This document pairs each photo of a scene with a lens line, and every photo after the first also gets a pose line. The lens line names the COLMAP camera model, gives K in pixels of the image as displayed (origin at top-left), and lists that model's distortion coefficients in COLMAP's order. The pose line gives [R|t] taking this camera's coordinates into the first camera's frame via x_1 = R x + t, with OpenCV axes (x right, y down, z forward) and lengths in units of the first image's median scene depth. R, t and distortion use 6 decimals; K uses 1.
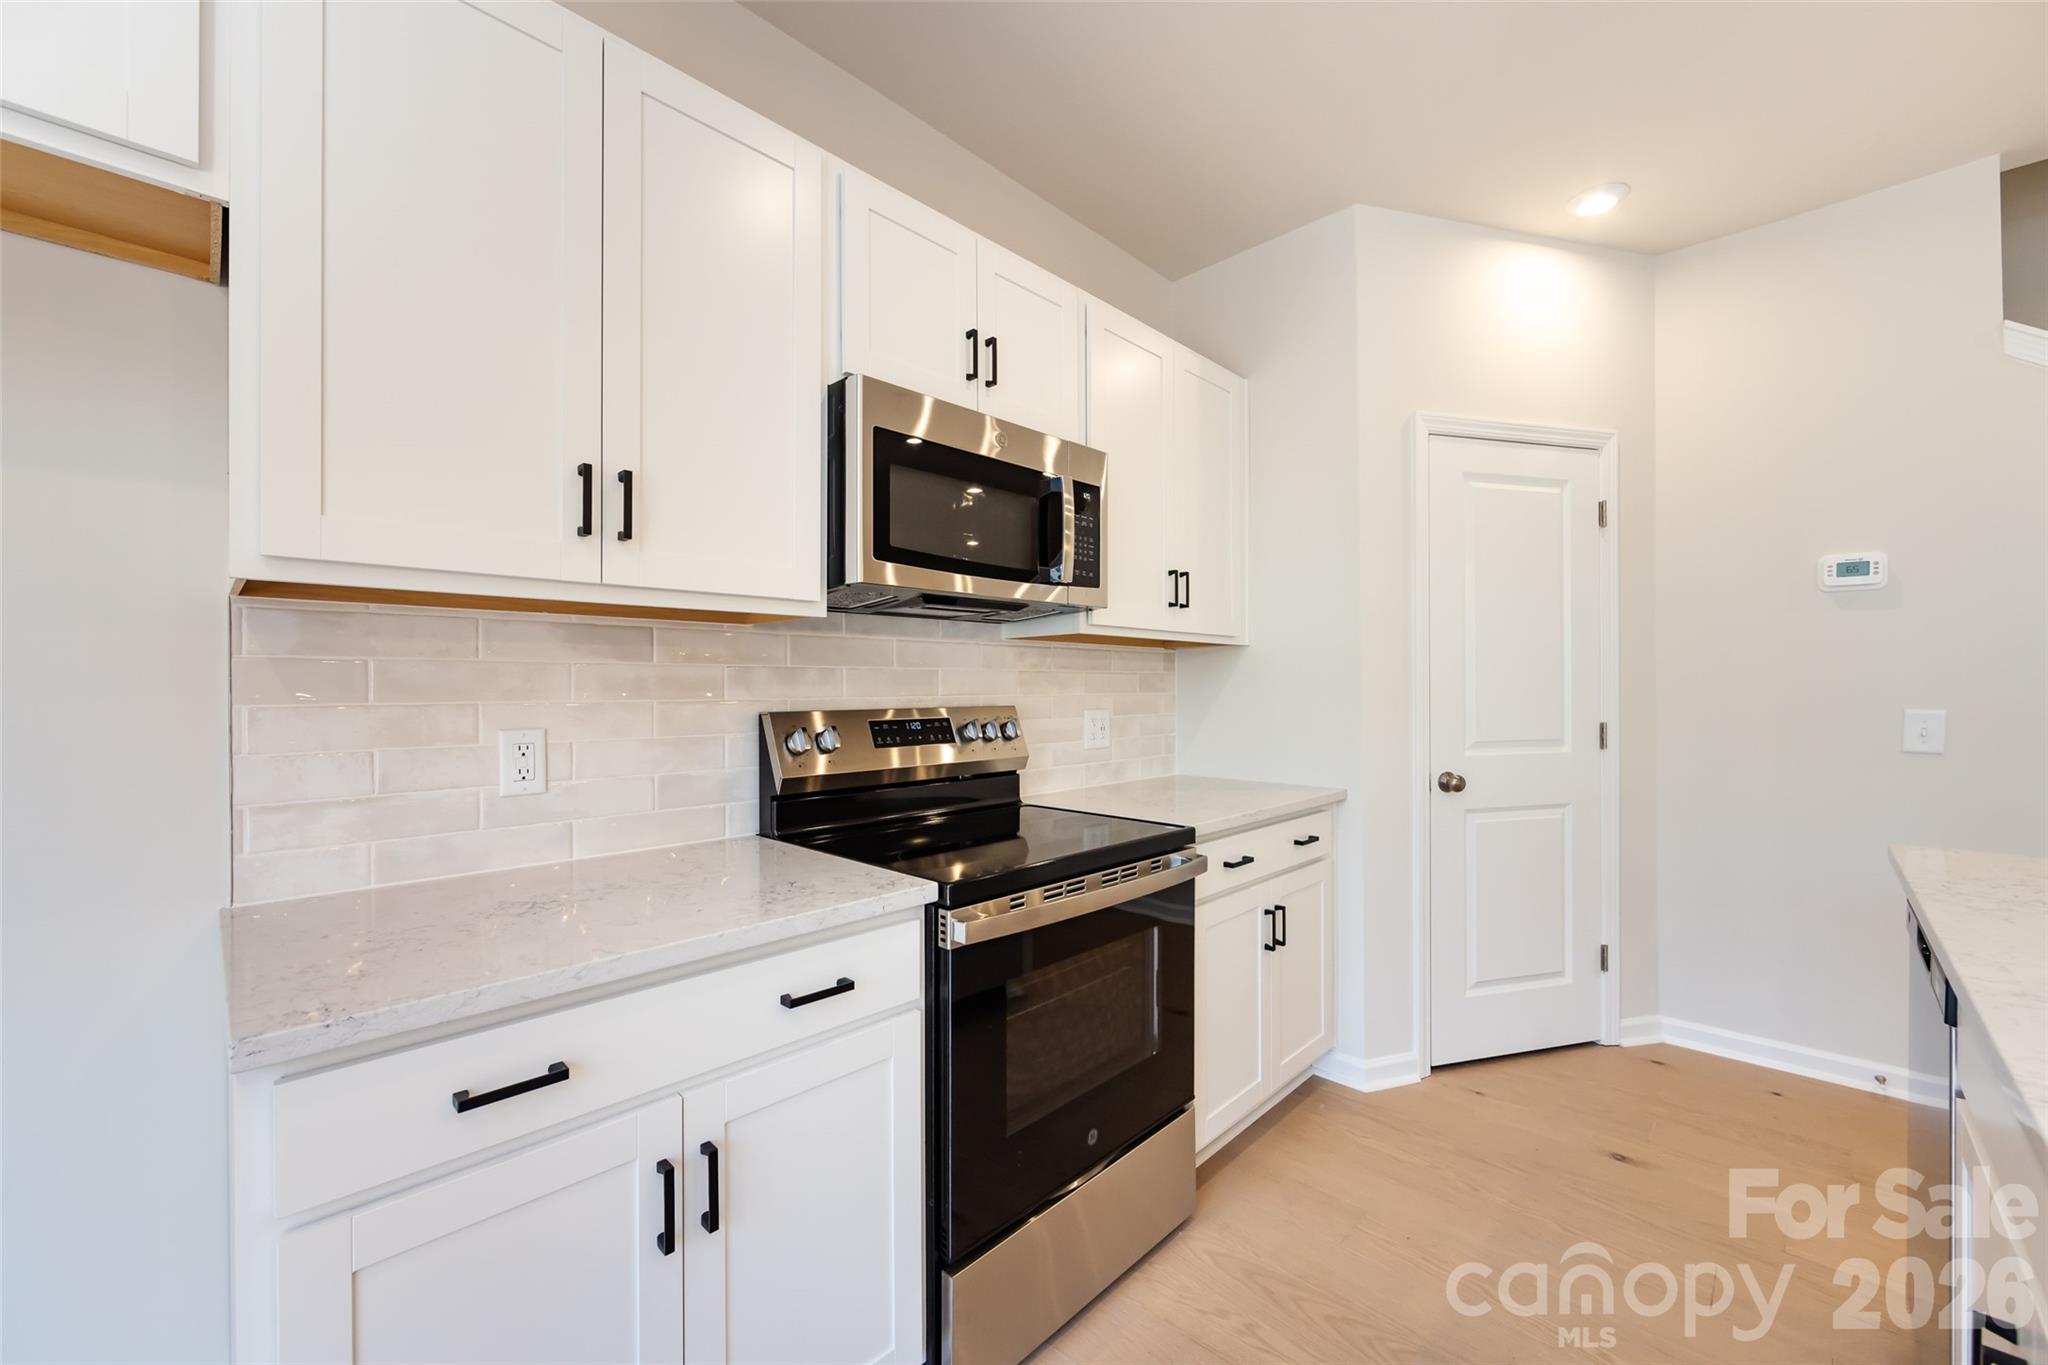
lens RADIAL K [[805.1, 0, 1025.6], [0, 805.1, 690.3], [0, 0, 1]] dist [-0.002422, -0.000008]
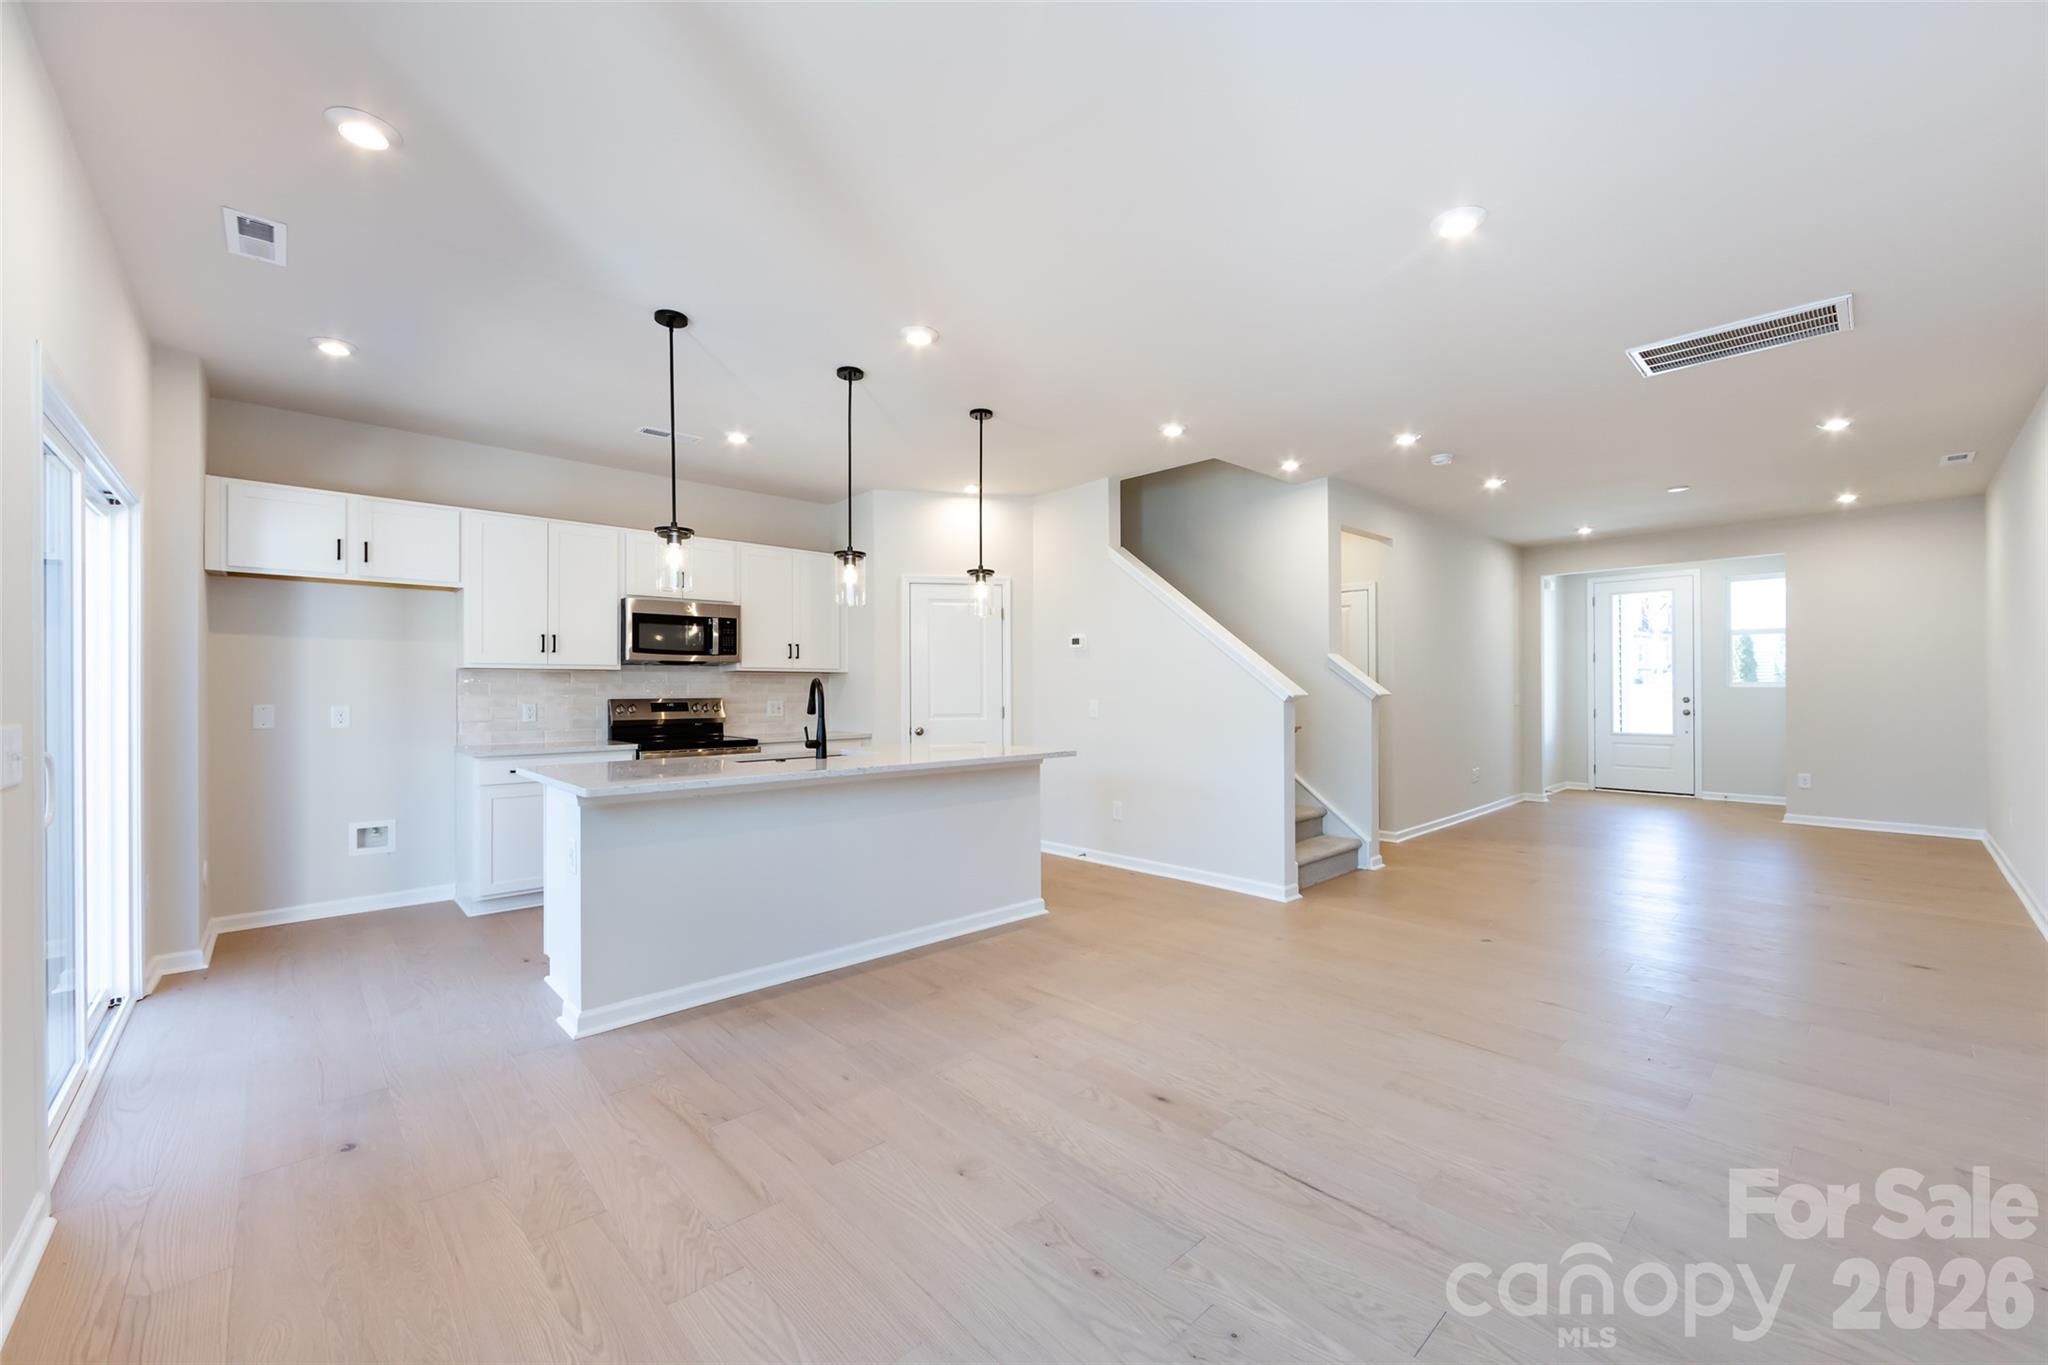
lens RADIAL K [[805.1, 0, 1021.0], [0, 805.1, 688.1], [0, 0, 1]] dist [-0.002422, -0.000008]
pose [[0.998559, 0.000723, -0.053653, 1.197173], [-0.000989, 0.999987, -0.004934, -0.001024], [0.053649, 0.004980, 0.998547, -1.678536]]
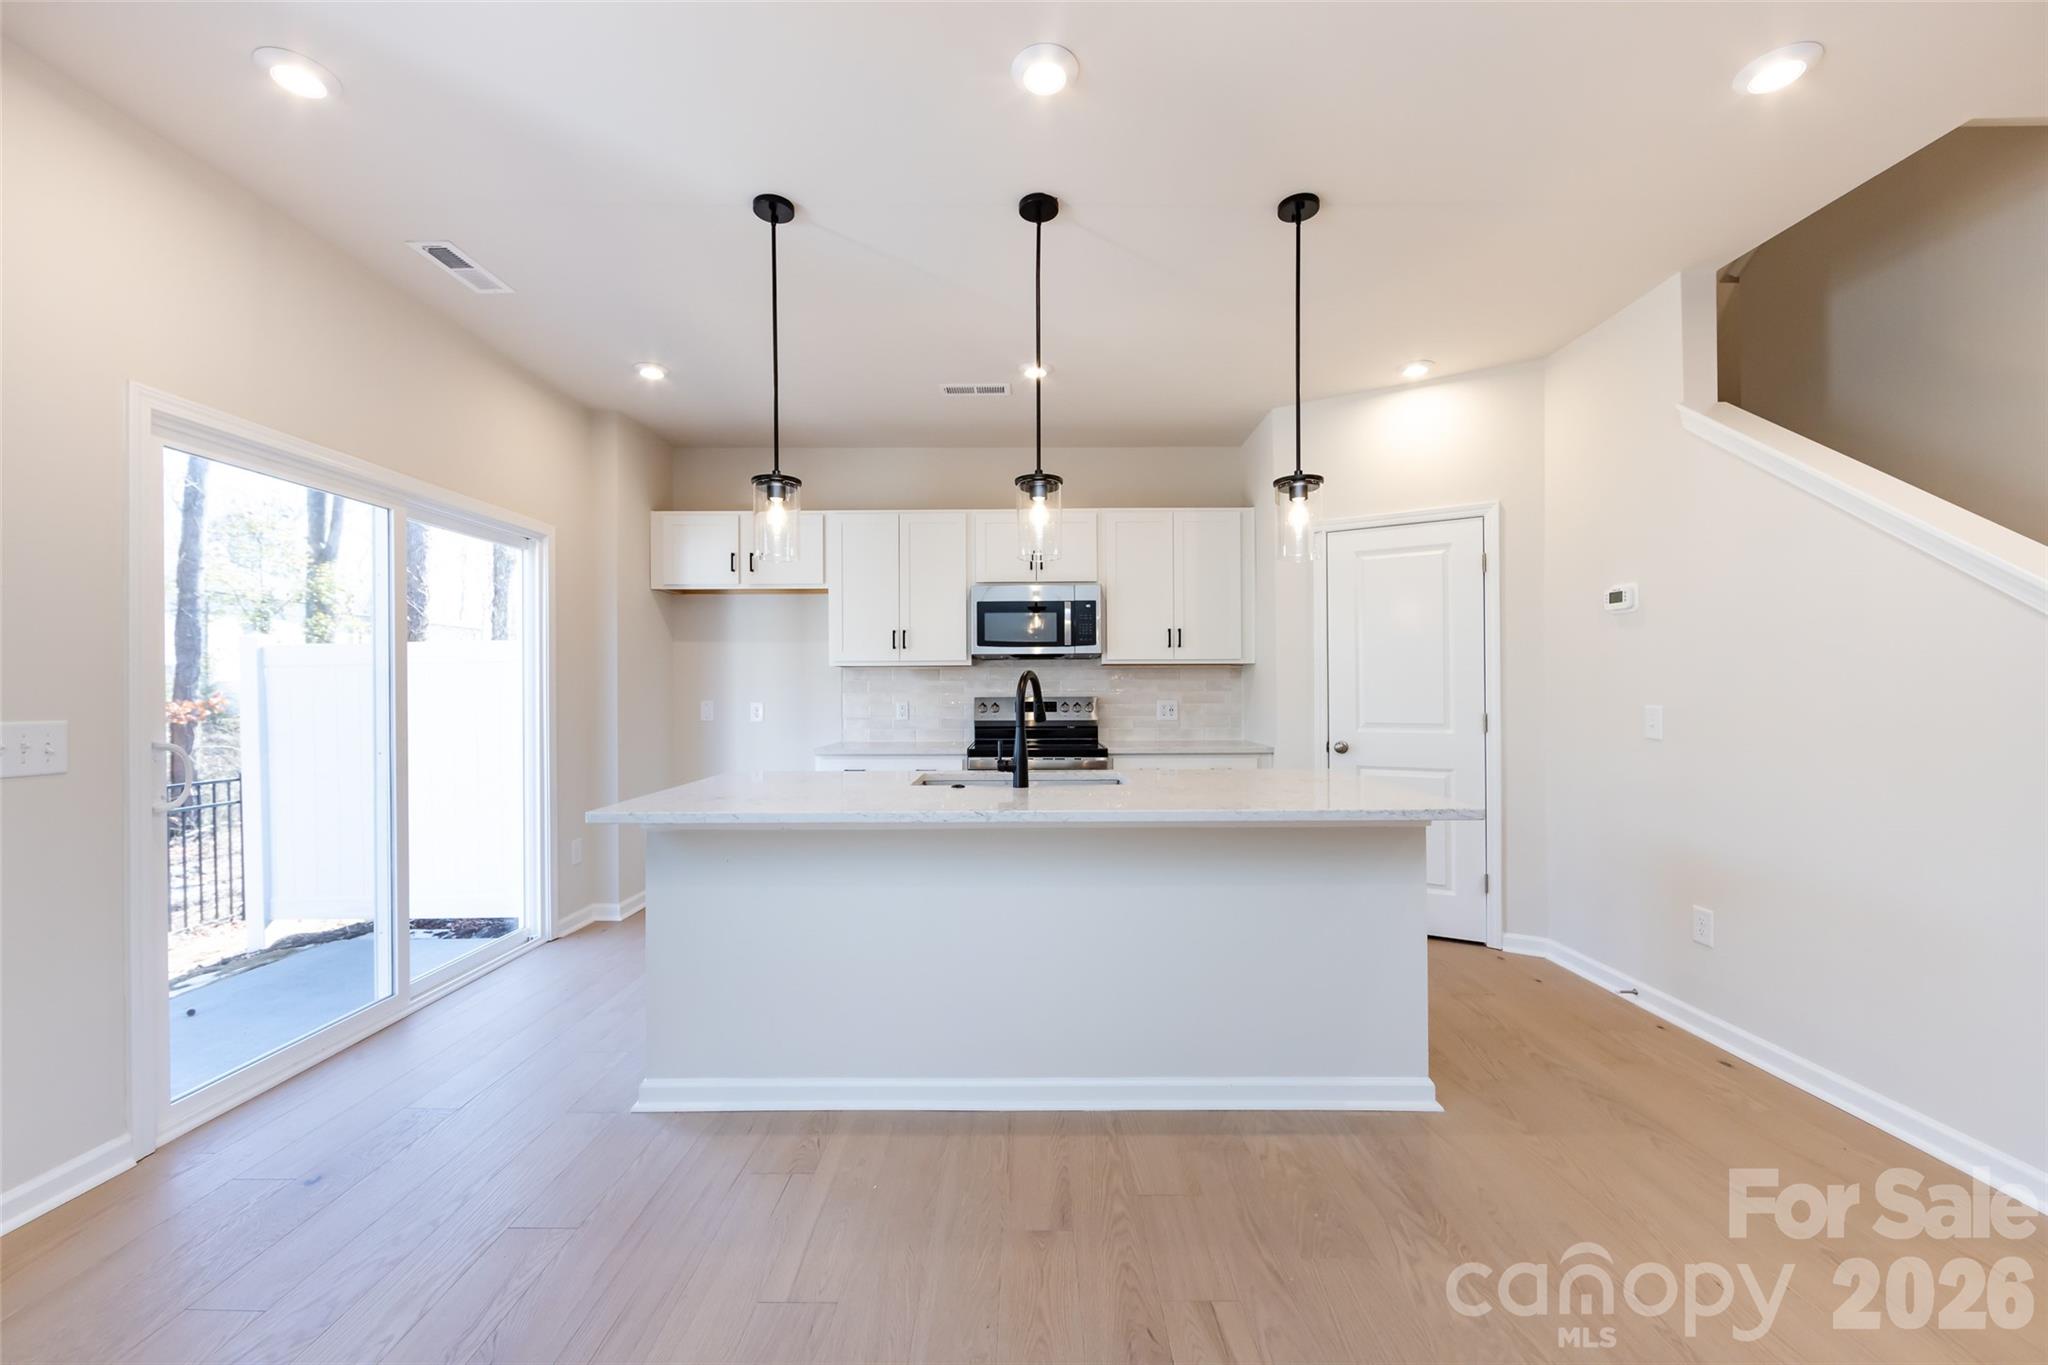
lens RADIAL K [[805.1, 0, 1016.9], [0, 805.1, 687.3], [0, 0, 1]] dist [-0.002422, -0.000008]
pose [[0.691025, -0.000968, -0.722830, 1.563519], [-0.000077, 0.999999, -0.001412, -0.003587], [0.722830, 0.001031, 0.691025, -0.724202]]
